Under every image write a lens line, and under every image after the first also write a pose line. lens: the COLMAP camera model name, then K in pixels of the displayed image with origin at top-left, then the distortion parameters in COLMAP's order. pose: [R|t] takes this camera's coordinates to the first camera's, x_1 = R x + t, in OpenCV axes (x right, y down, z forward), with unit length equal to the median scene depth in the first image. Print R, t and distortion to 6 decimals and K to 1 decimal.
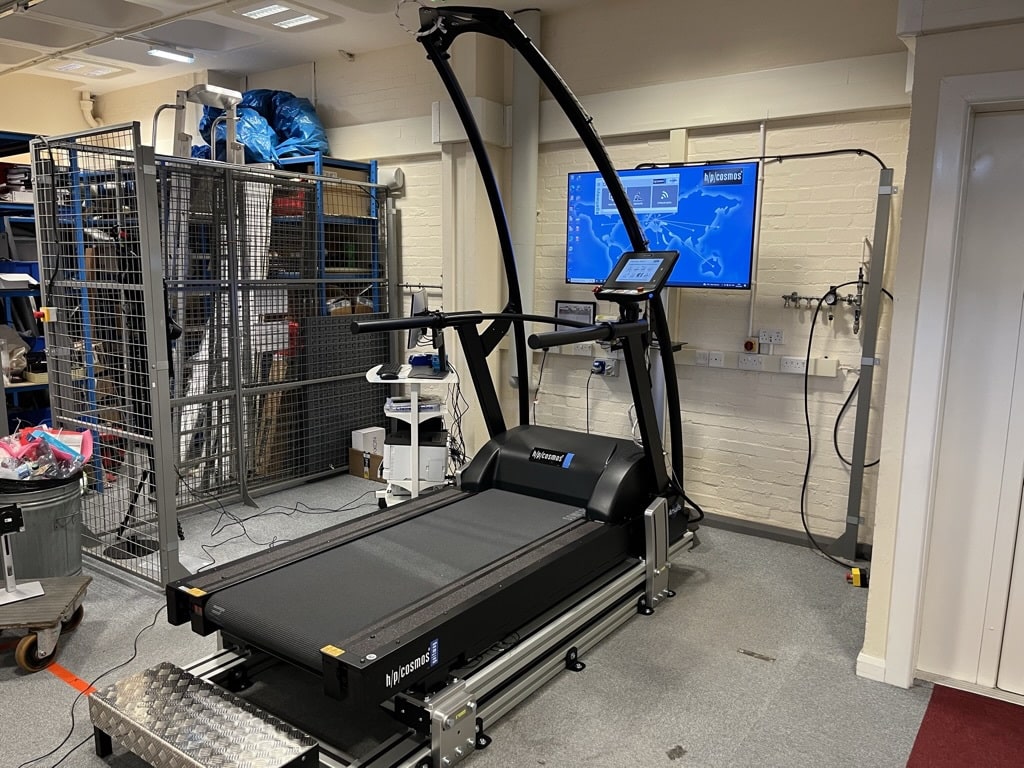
lens RADIAL K [[778.4, 0, 504.5], [0, 778.4, 391.9], [0, 0, 1]] dist [0.061136, -0.077650]
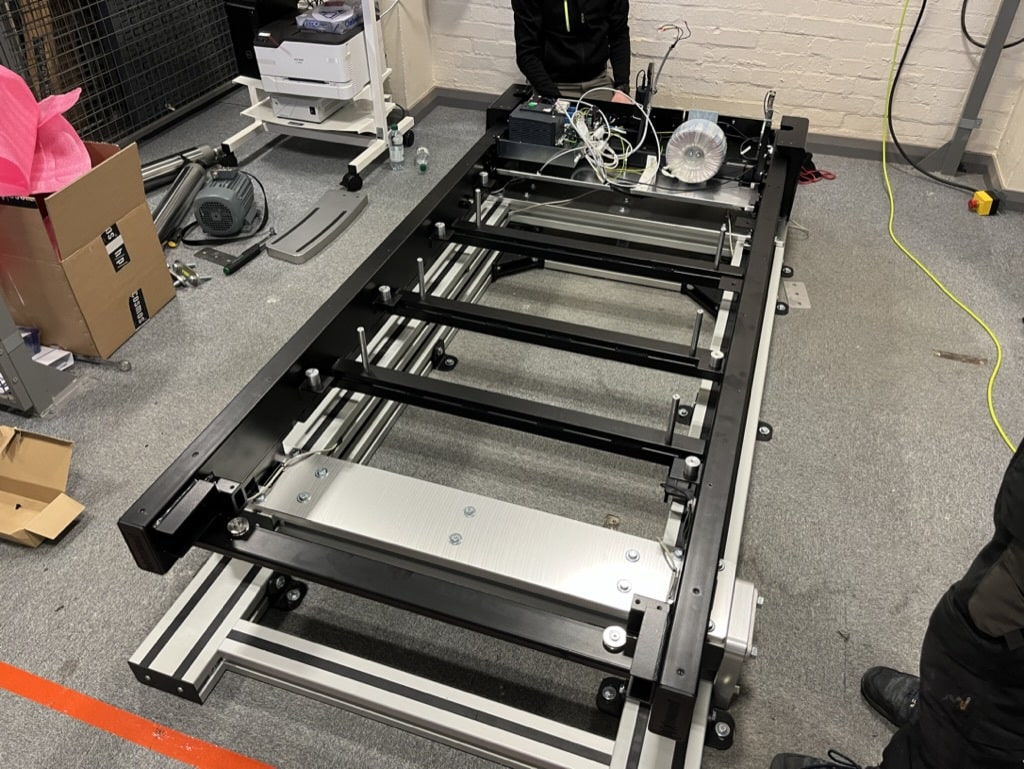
lens RADIAL K [[778.4, 0, 515.3], [0, 778.4, 388.9], [0, 0, 1]] dist [0.061136, -0.077650]
pose [[0.955348, -0.196231, 0.220916, -0.180989], [0.054887, 0.852482, 0.519867, -0.034845], [-0.290341, -0.484529, 0.825187, 0.360715]]
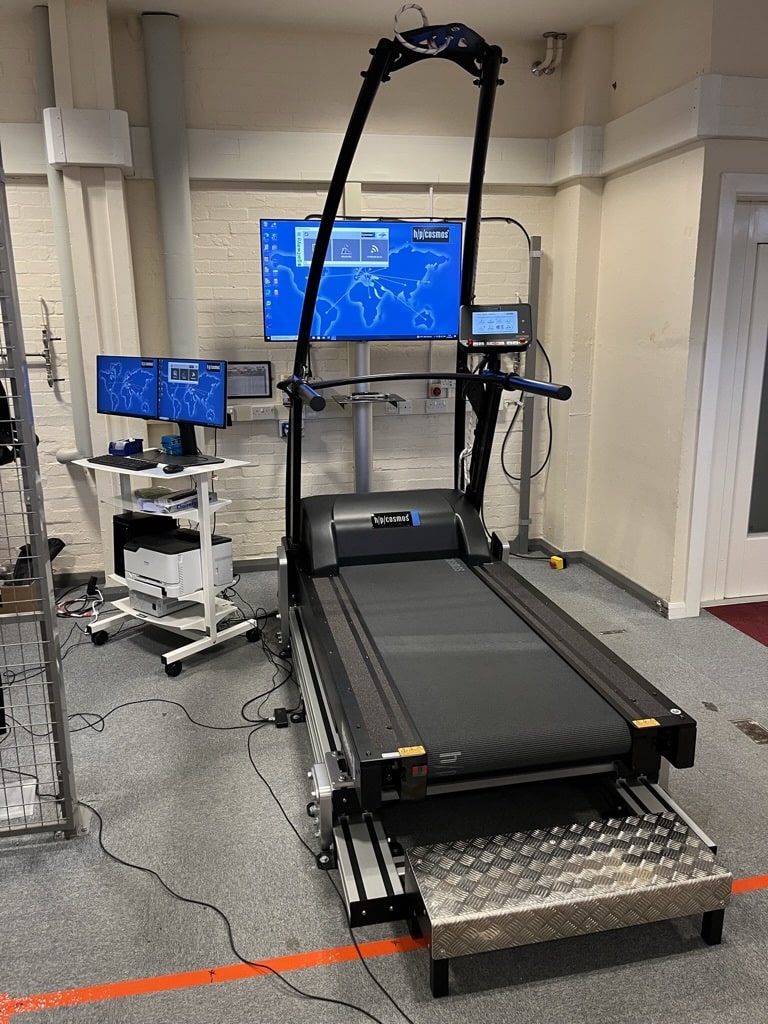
lens RADIAL K [[778.4, 0, 377.9], [0, 778.4, 501.3], [0, 0, 1]] dist [0.061136, -0.077650]
pose [[0.678014, -0.187844, 0.710642, -0.566034], [0.140712, 0.982084, 0.125343, -0.056167], [-0.721455, 0.015011, 0.692298, 0.295101]]
